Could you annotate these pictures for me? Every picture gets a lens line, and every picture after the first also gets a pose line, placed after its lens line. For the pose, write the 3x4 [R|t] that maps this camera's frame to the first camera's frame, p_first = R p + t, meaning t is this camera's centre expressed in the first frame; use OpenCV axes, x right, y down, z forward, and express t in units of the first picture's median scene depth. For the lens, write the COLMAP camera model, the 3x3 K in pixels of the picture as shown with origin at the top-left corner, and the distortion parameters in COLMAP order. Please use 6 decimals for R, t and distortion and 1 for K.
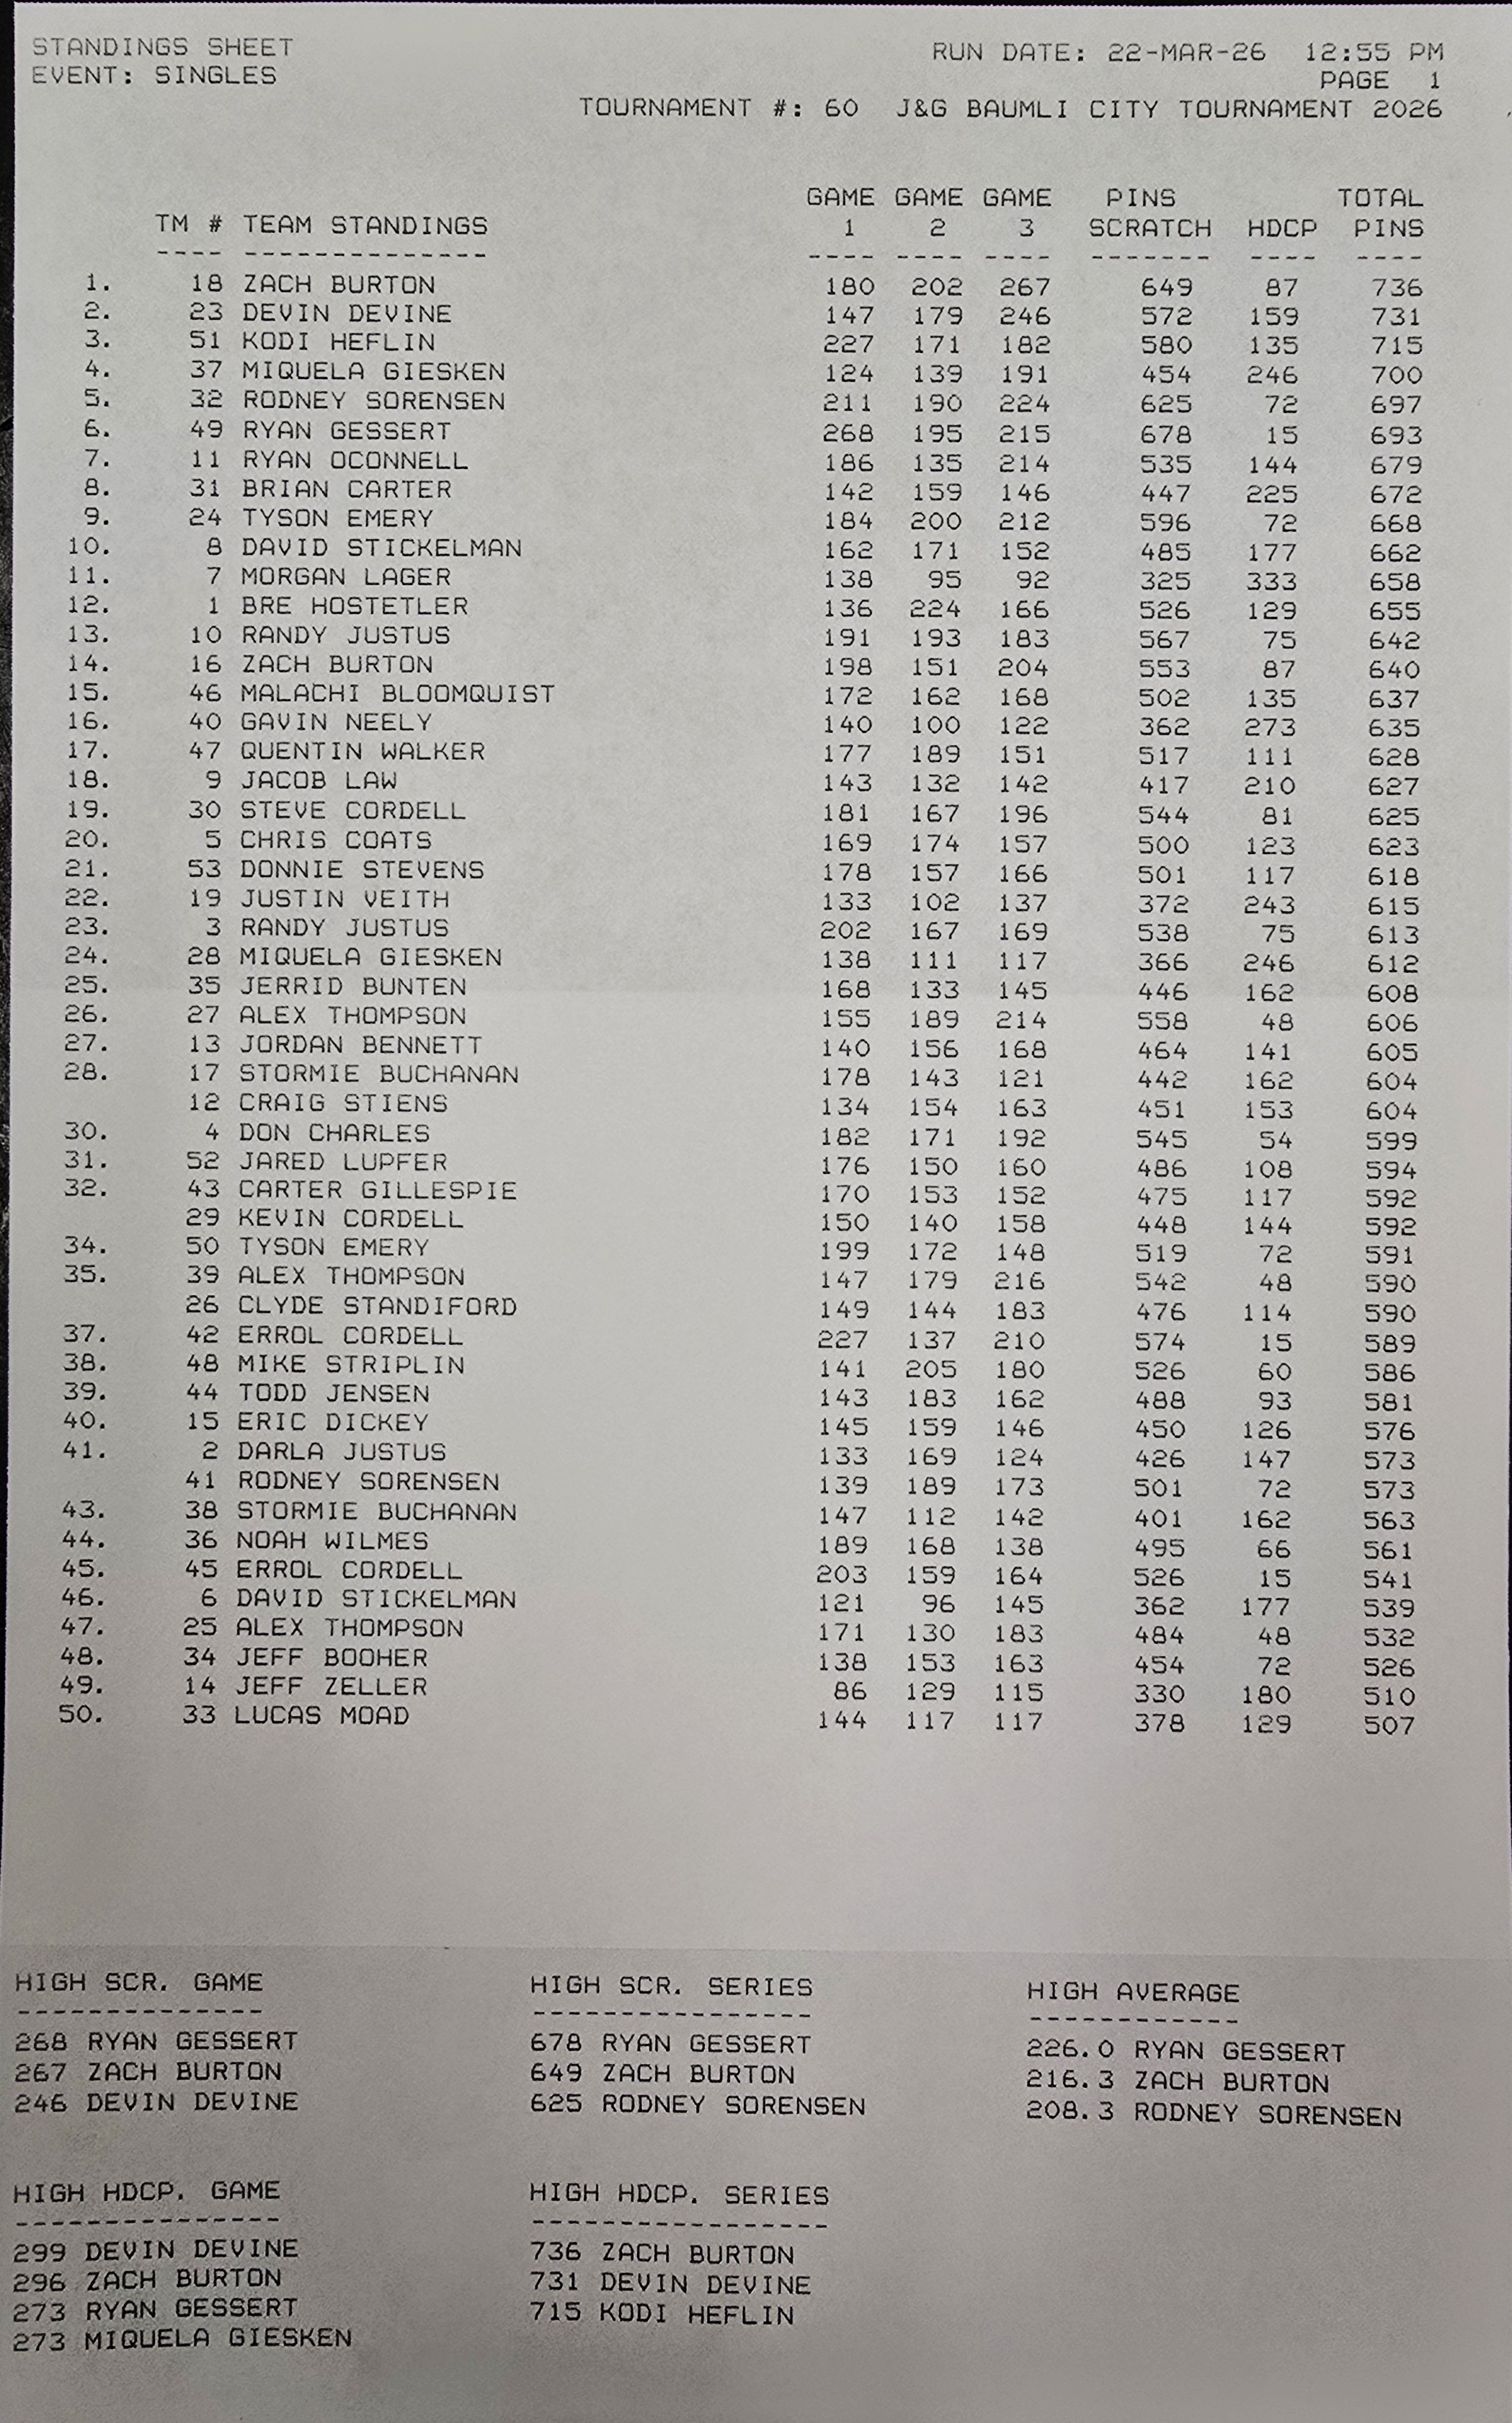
lens RADIAL K [[909.3, 0, 756.0], [0, 909.3, 1211.5], [0, 0, 1]] dist [-0.008335, 0.004006]
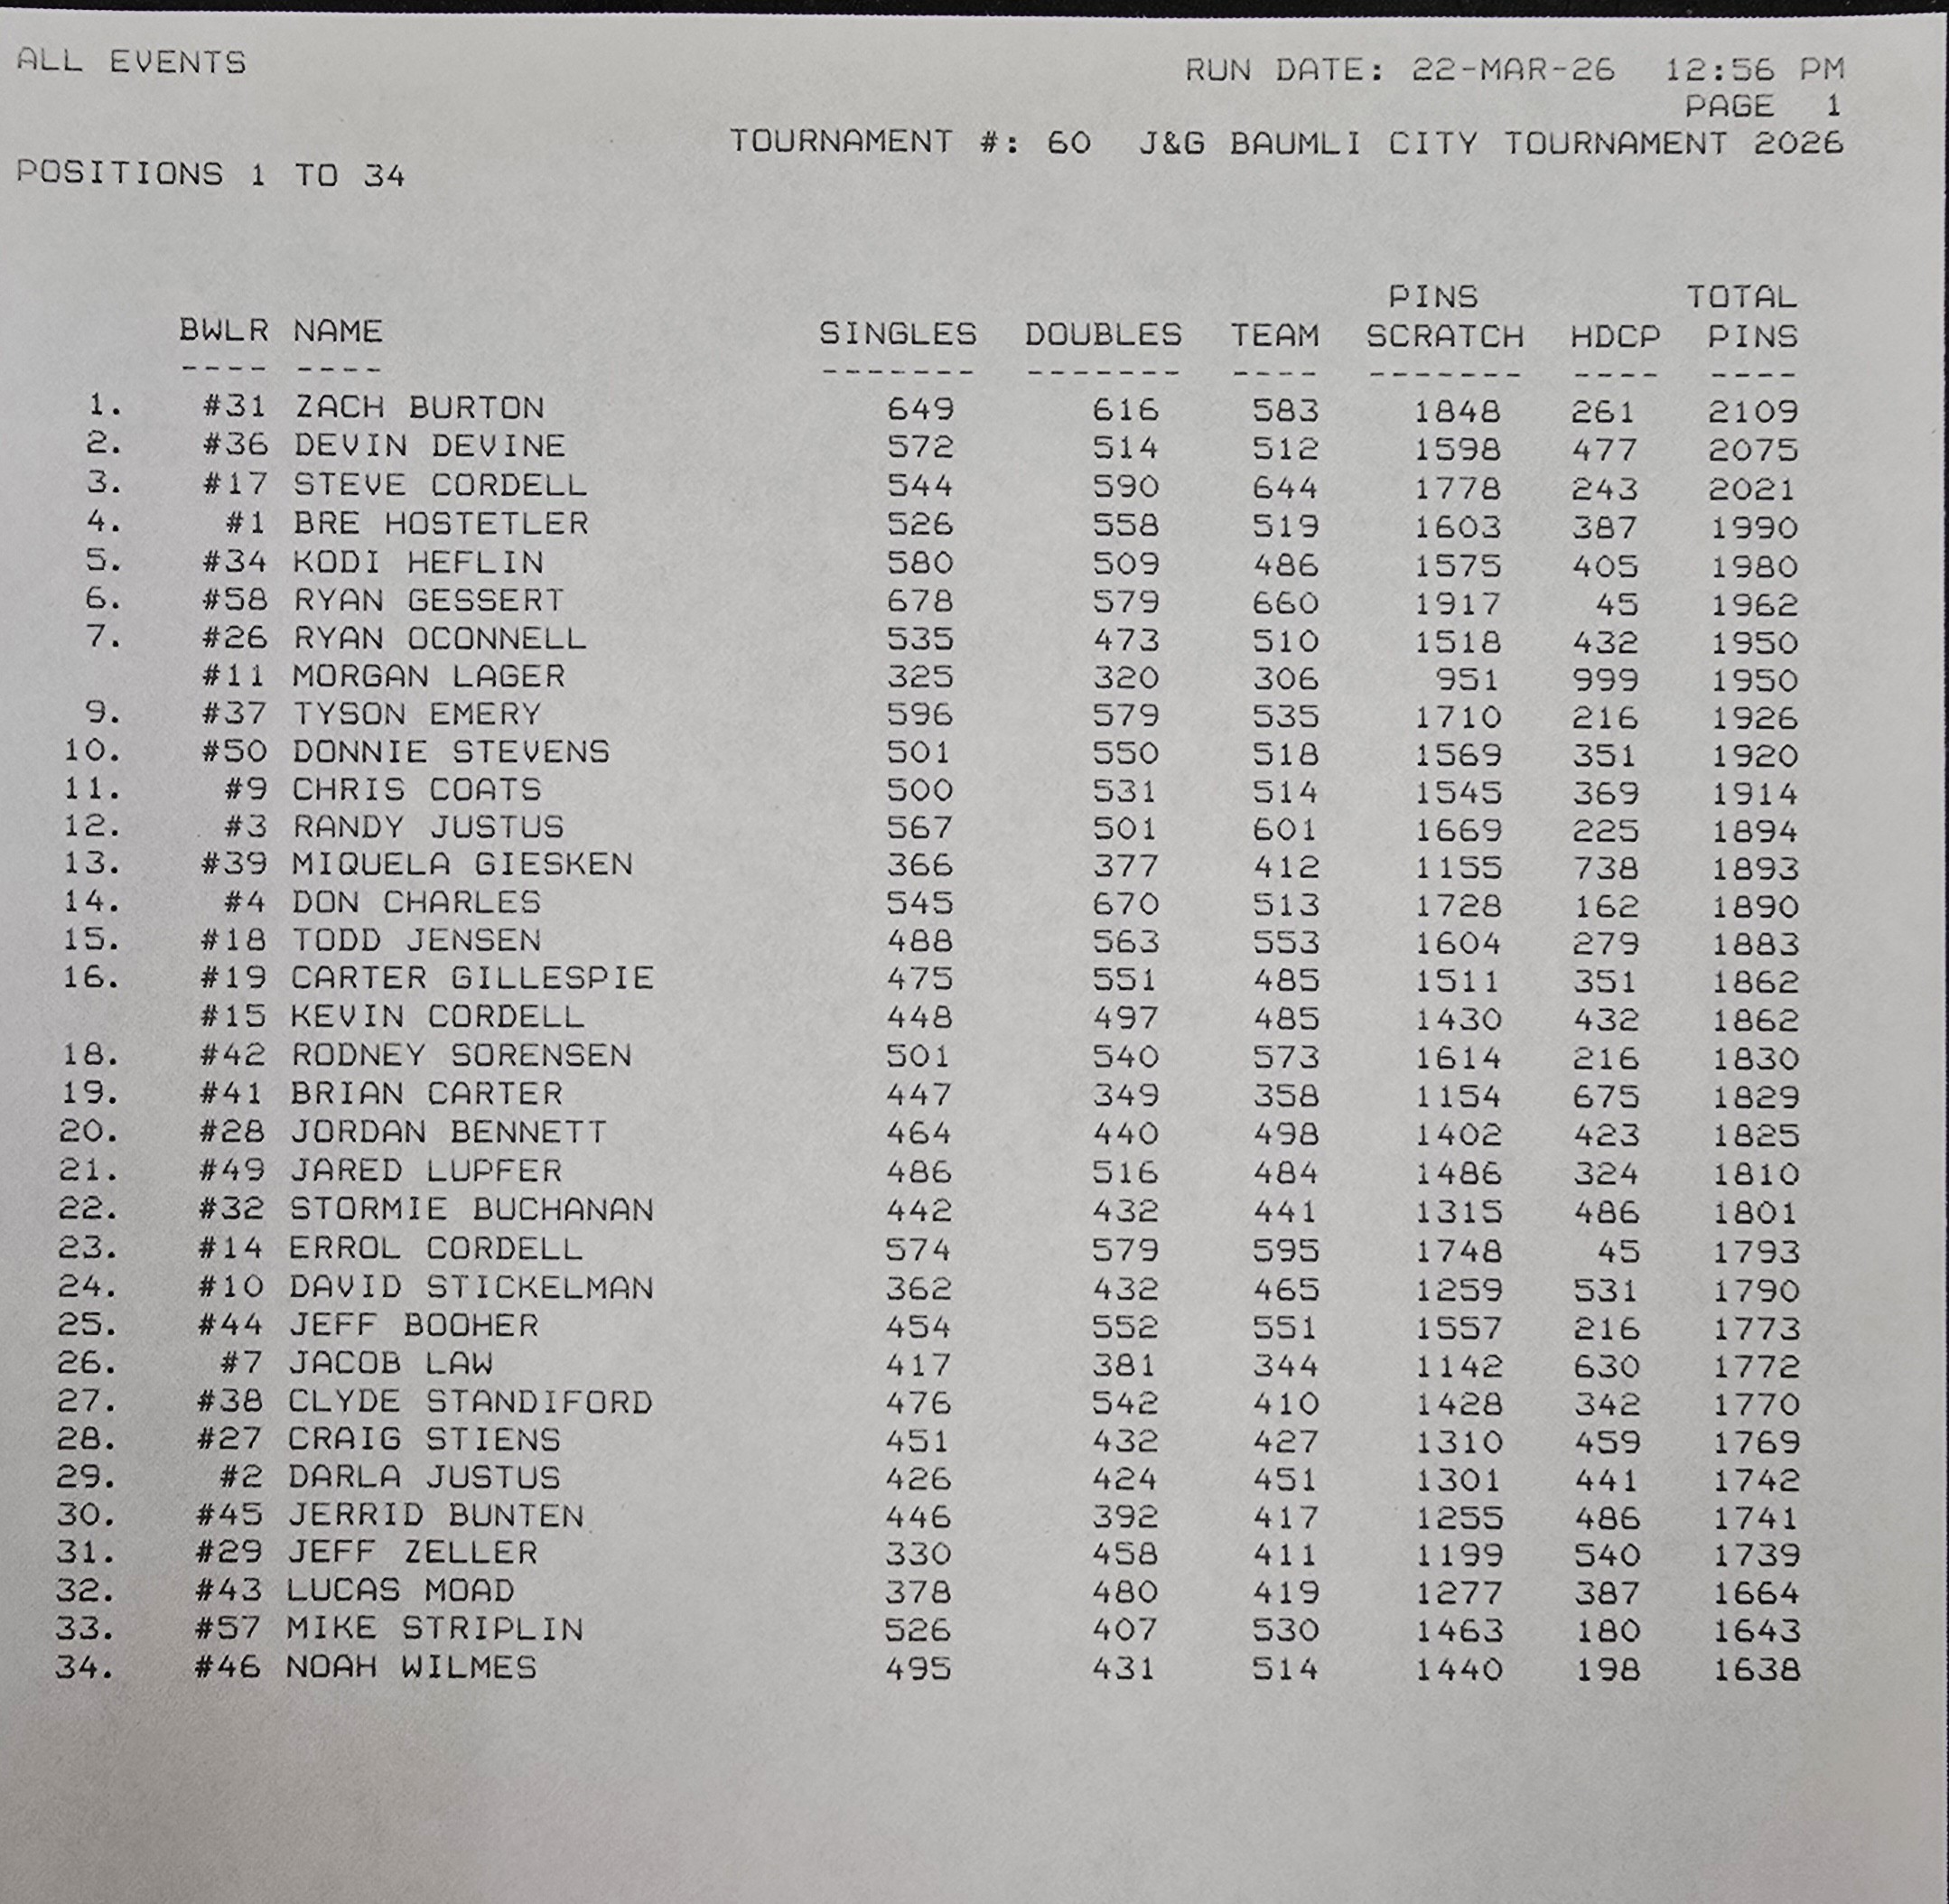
lens RADIAL K [[1173.8, 0, 966.7], [0, 1173.8, 954.3], [0, 0, 1]] dist [-0.002559, 0.007720]
pose [[0.999989, -0.002892, 0.003559, 0.001037], [0.002924, 0.999953, -0.009290, -0.513021], [-0.003532, 0.009300, 0.999951, 0.001831]]
